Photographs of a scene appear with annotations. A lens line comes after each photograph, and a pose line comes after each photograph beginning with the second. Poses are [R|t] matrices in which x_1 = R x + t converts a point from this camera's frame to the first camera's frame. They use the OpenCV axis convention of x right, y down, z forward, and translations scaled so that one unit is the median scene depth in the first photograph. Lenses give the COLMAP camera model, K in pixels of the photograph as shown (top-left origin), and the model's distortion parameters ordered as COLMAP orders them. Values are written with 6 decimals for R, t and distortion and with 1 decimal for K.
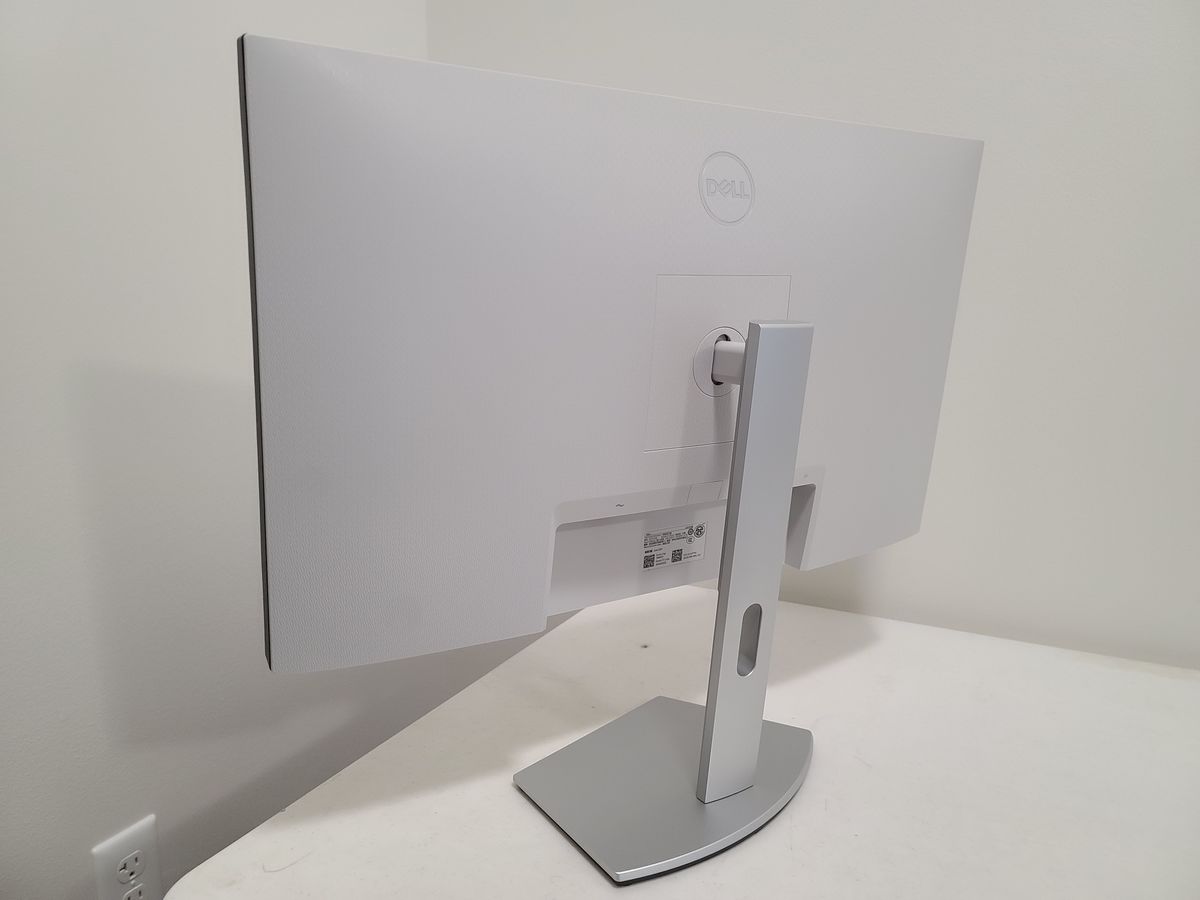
lens RADIAL K [[865.2, 0, 600.3], [0, 865.2, 449.9], [0, 0, 1]] dist [0.037365, -0.031279]
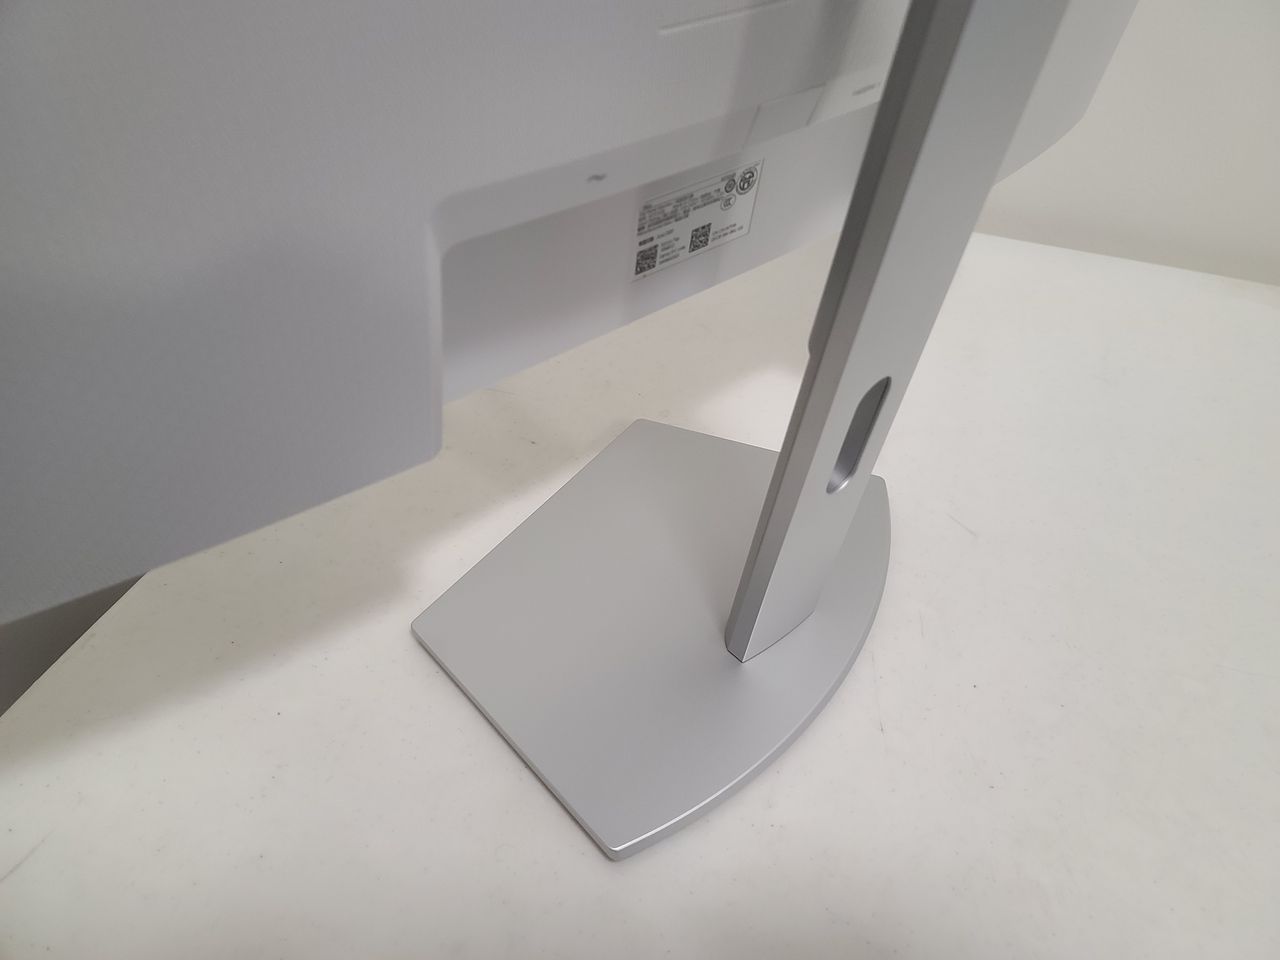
lens RADIAL K [[922.9, 0, 636.2], [0, 922.9, 463.3], [0, 0, 1]] dist [0.037365, -0.031279]
pose [[0.991822, -0.061537, 0.111815, -0.013241], [-0.006651, 0.849976, 0.526779, -0.044238], [-0.127457, -0.523215, 0.842615, 0.509109]]
